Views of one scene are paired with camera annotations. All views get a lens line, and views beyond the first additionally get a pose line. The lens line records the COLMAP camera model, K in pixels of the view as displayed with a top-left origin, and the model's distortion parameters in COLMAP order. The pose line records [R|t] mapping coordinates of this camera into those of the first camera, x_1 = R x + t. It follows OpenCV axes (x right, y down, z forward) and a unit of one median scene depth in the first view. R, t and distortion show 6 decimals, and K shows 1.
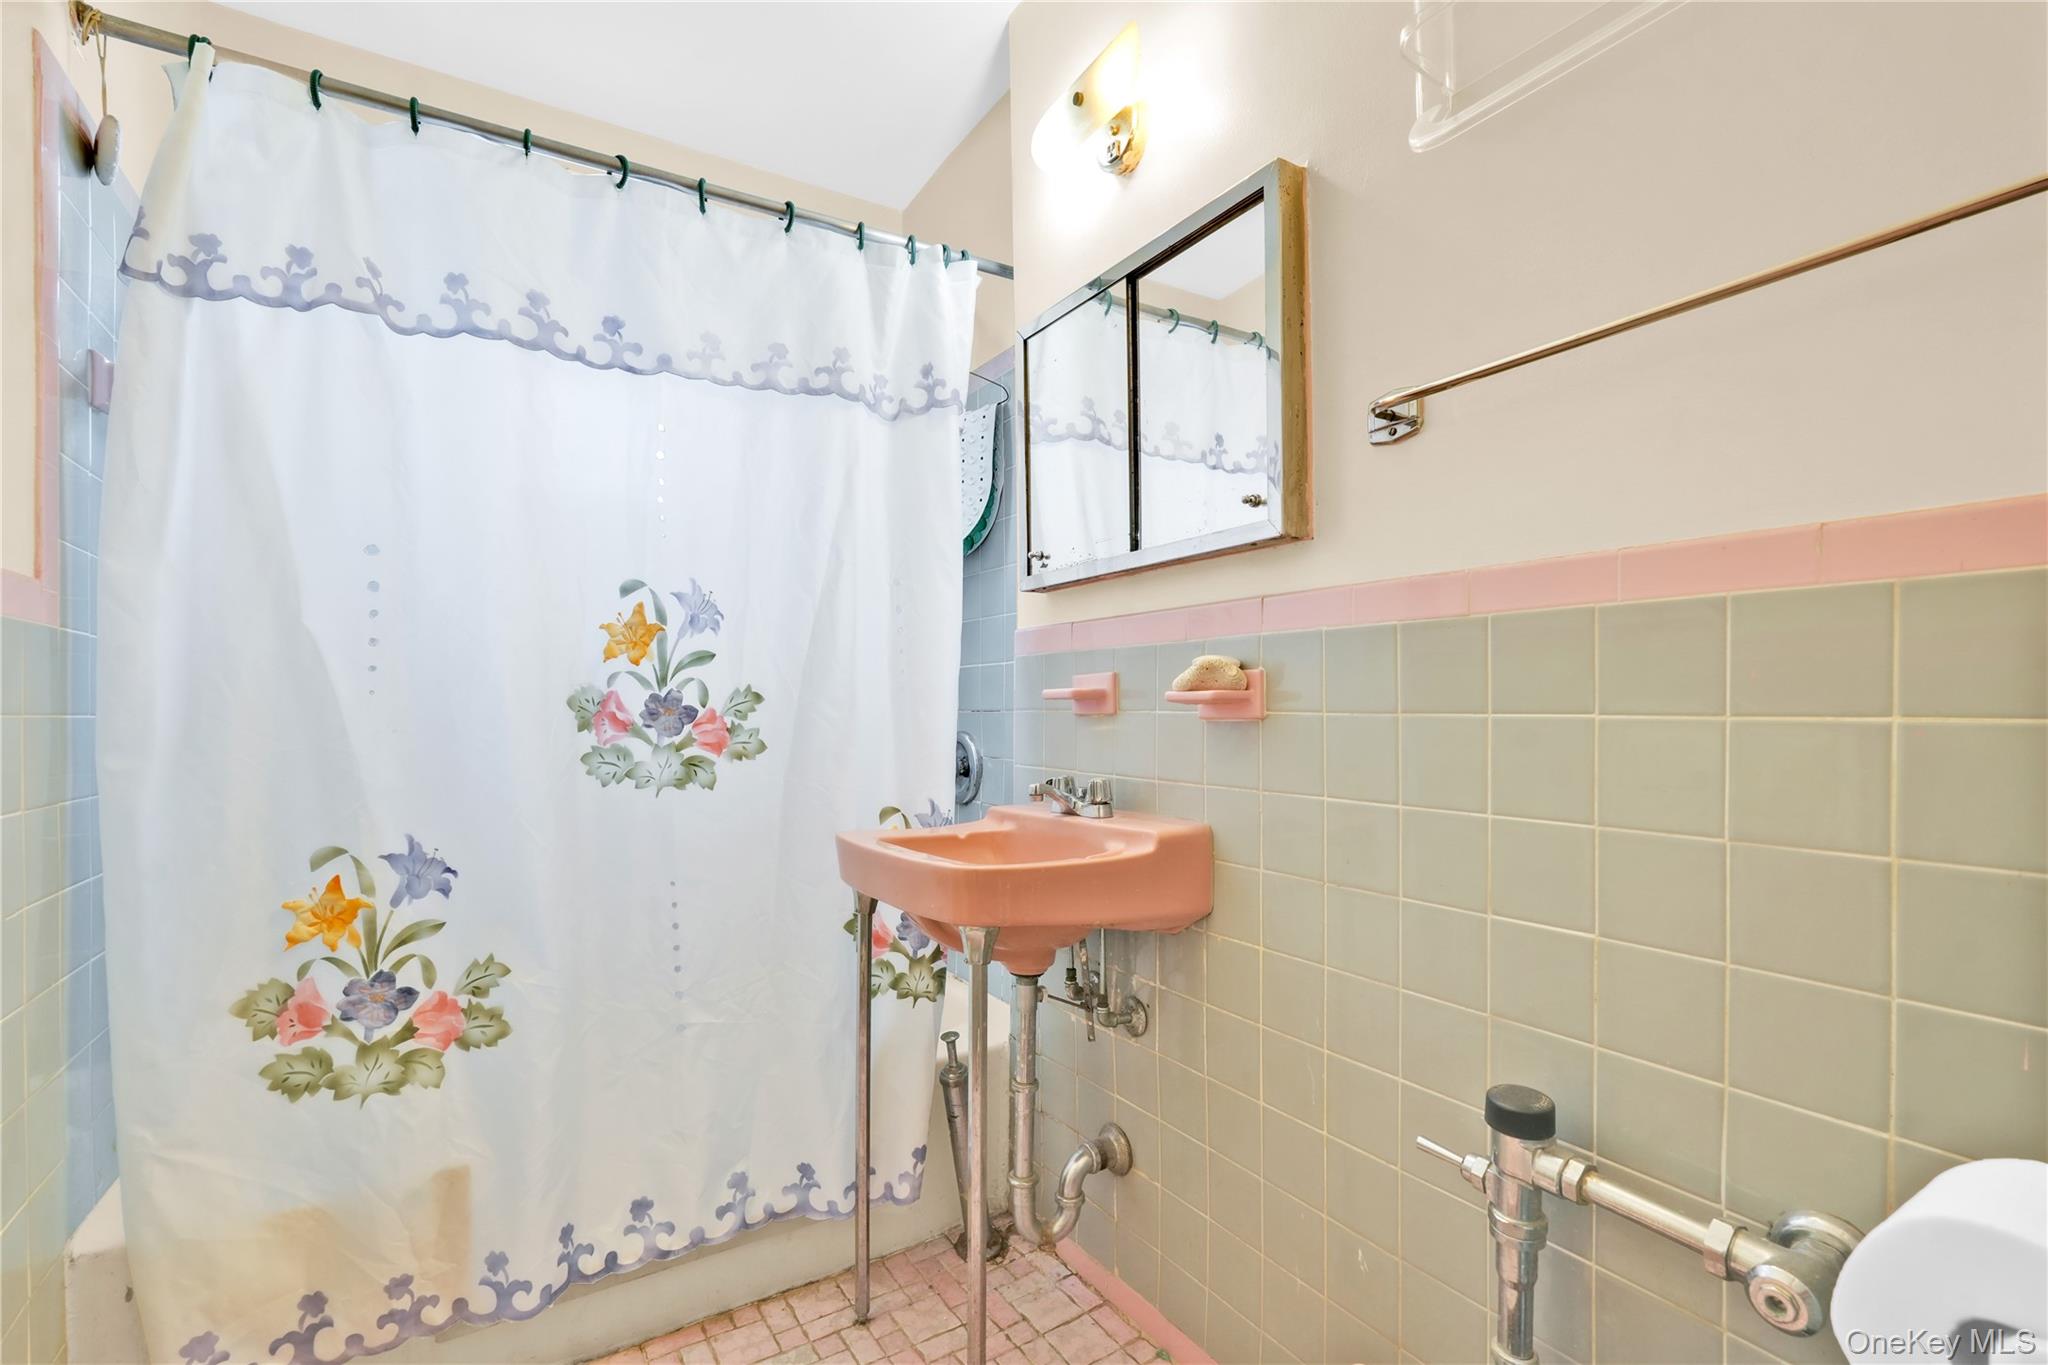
lens RADIAL K [[922.4, 0, 1026.7], [0, 922.4, 717.8], [0, 0, 1]] dist [-0.002805, 0.007204]
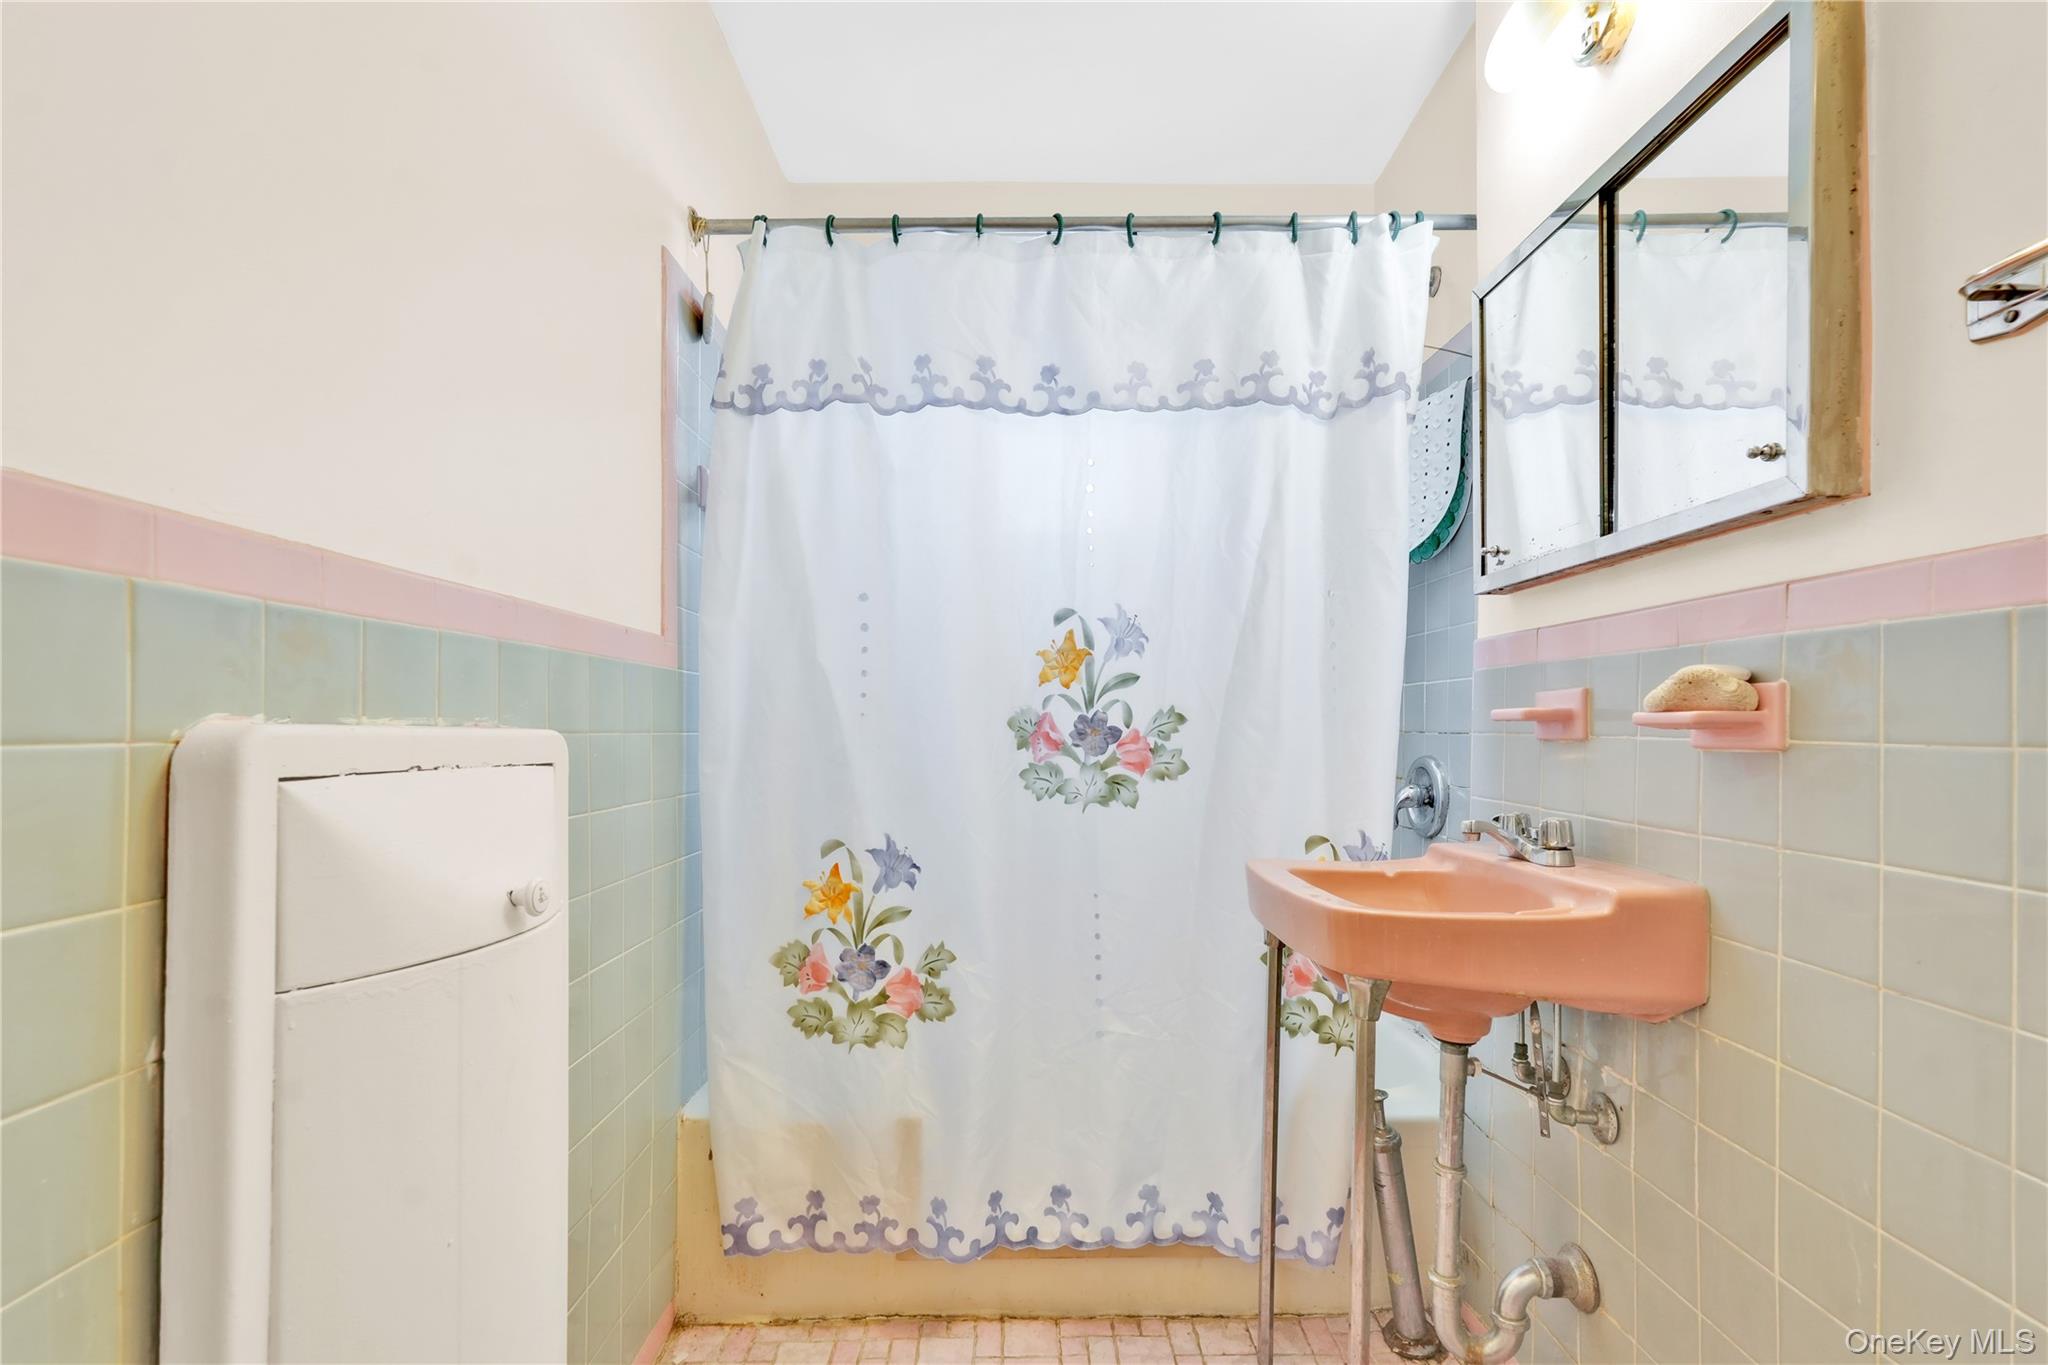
lens RADIAL K [[938.5, 0, 1025.5], [0, 938.5, 741.9], [0, 0, 1]] dist [-0.004170, 0.008331]
pose [[0.858998, 0.013480, -0.511801, 0.098011], [-0.009997, 0.999904, 0.009557, -0.005104], [0.511881, -0.003093, 0.859051, 0.043578]]
